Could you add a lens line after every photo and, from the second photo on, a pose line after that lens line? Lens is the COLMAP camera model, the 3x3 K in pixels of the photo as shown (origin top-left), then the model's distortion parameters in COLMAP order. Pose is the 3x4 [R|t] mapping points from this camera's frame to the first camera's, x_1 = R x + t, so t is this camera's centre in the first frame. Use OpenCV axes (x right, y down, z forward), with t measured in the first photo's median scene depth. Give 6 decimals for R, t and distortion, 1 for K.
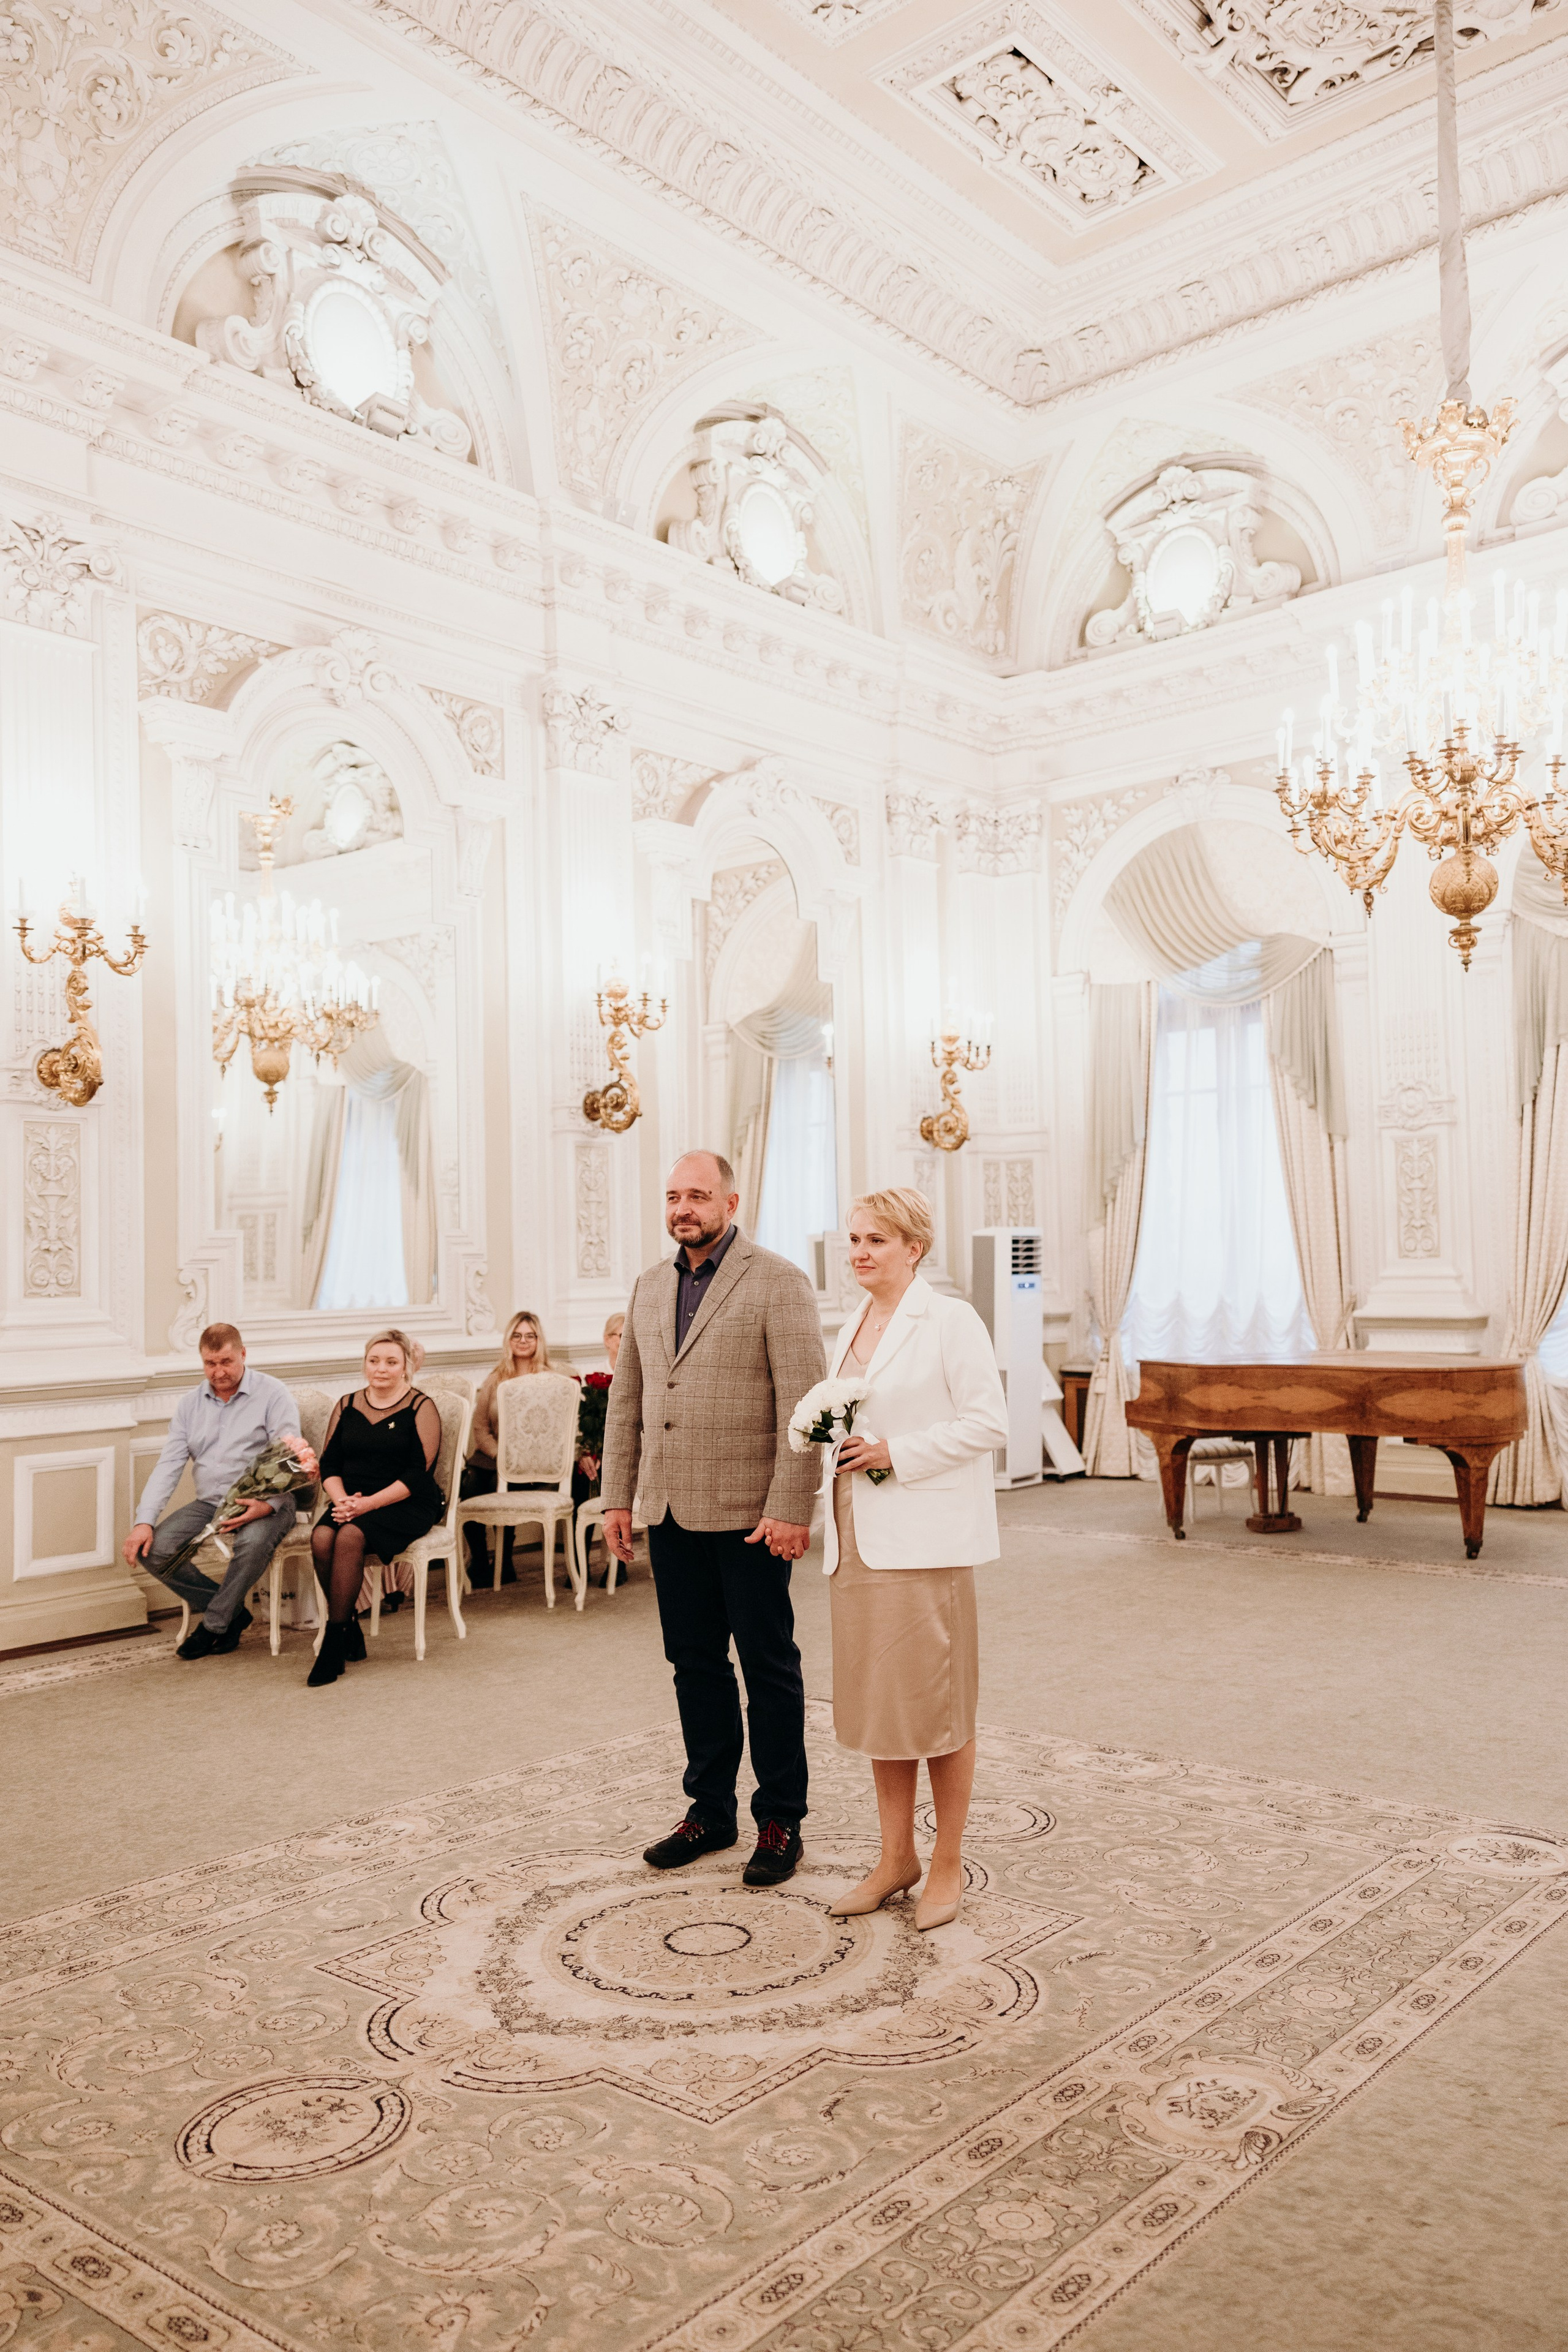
lens RADIAL K [[1815.4, 0, 779.5], [0, 1815.4, 1180.6], [0, 0, 1]] dist [0.060969, 0.012023]
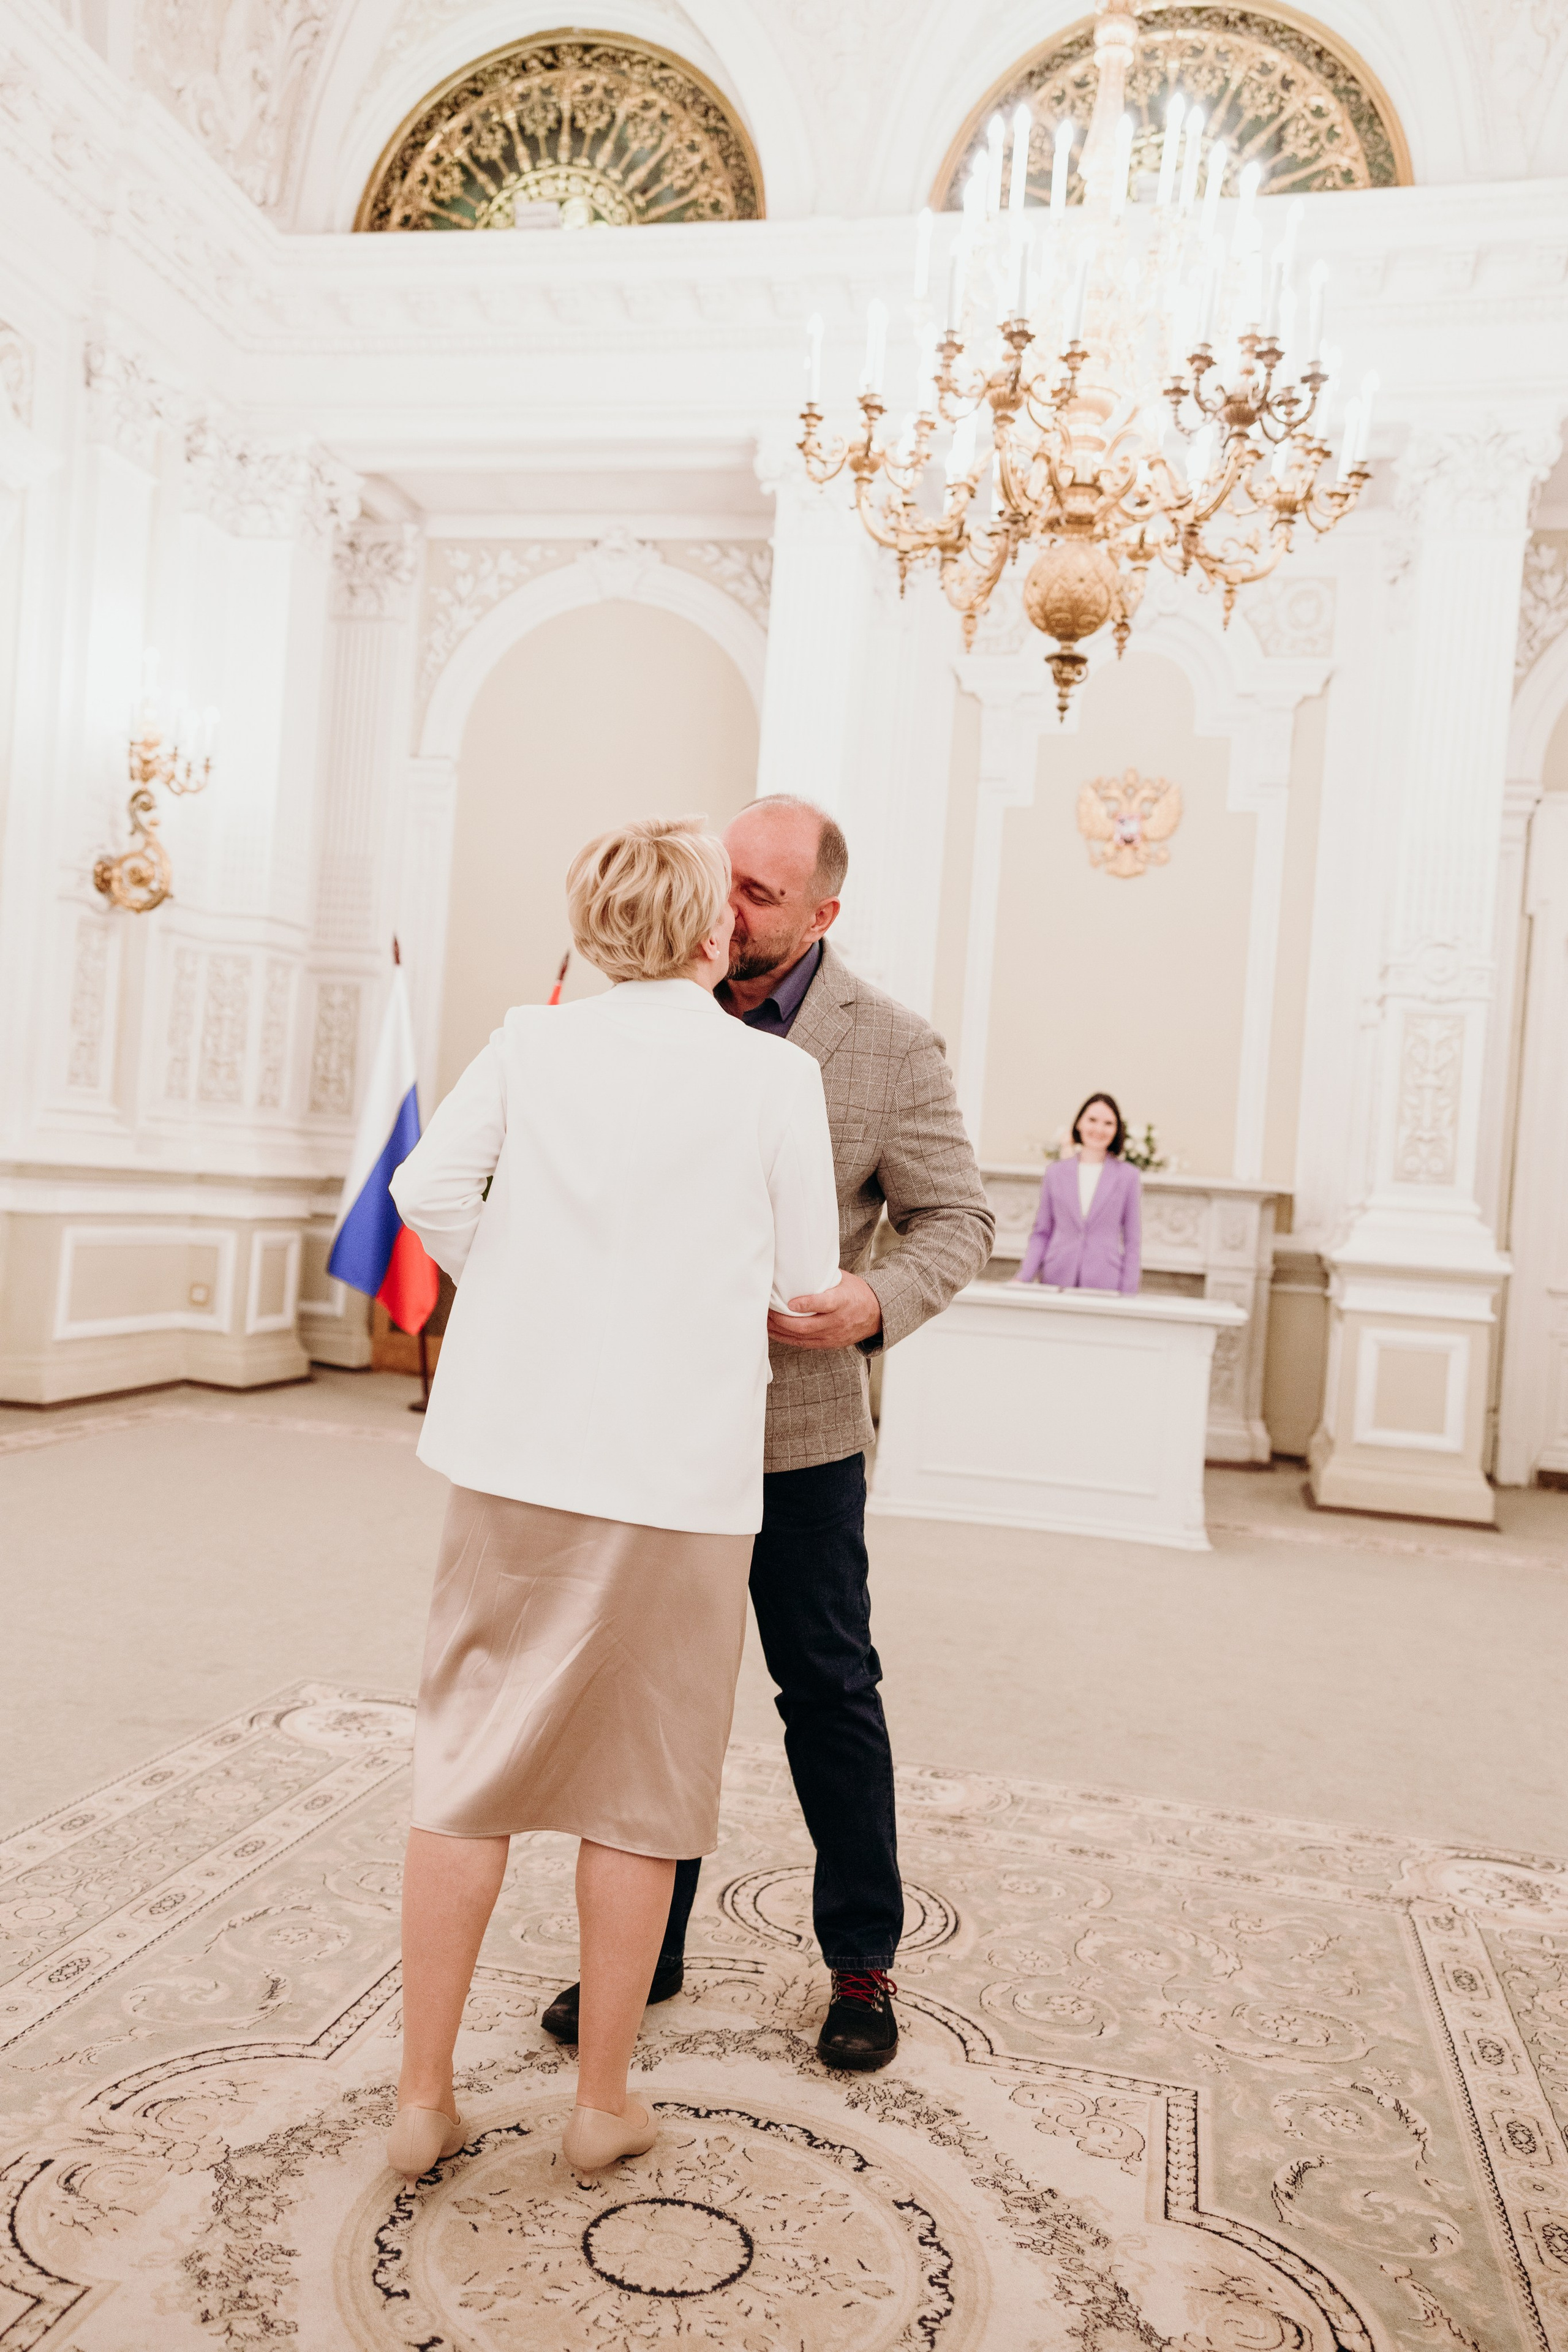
lens RADIAL K [[1887.9, 0, 786.0], [0, 1887.9, 1202.2], [0, 0, 1]] dist [0.047974, 0.016920]
pose [[-0.877721, -0.037698, -0.477688, 0.094493], [-0.032200, 0.999287, -0.019697, 0.063920], [0.478090, -0.001907, -0.878309, 0.710988]]
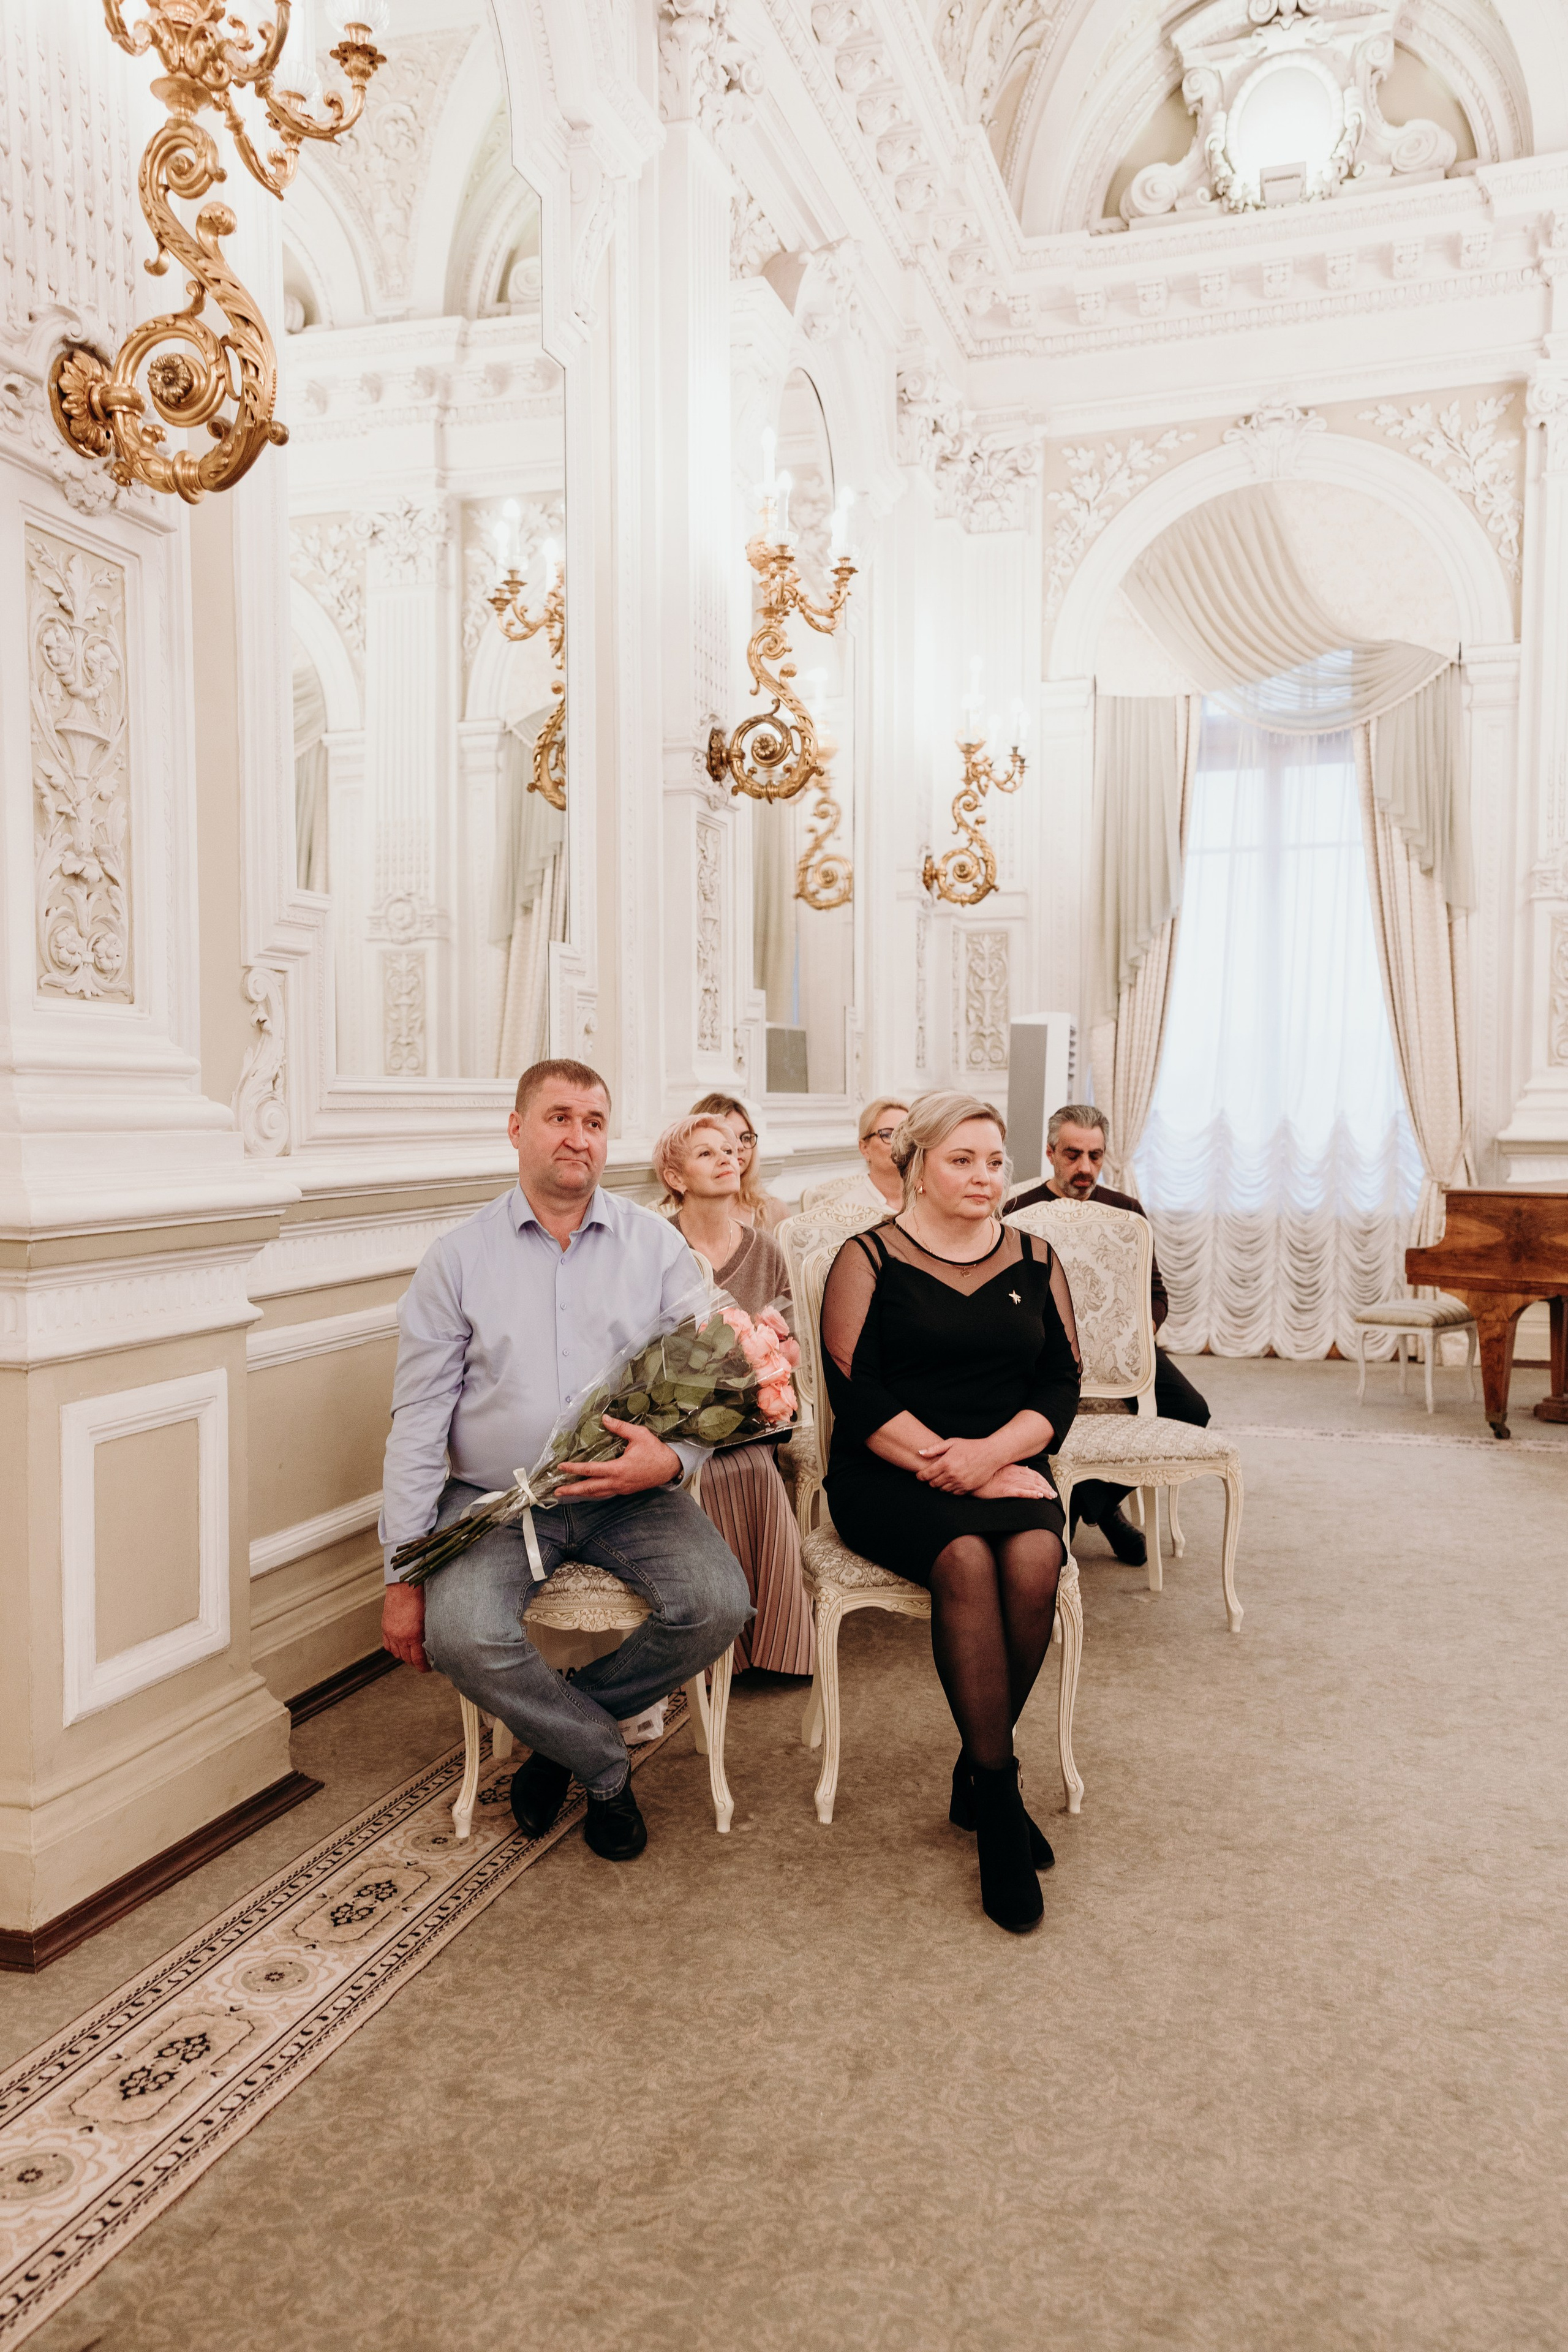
lens RADIAL K [[1815.4, 0, 758.8], [0, 1815.4, 1191.6], [0, 0, 1]] dist [0.060969, 0.012023]
pose [[0.919913, 0.004966, 0.392092, -0.374704], [-0.039356, 0.996040, 0.079719, 0.060816], [-0.390143, -0.088765, 0.916465, 0.520706]]
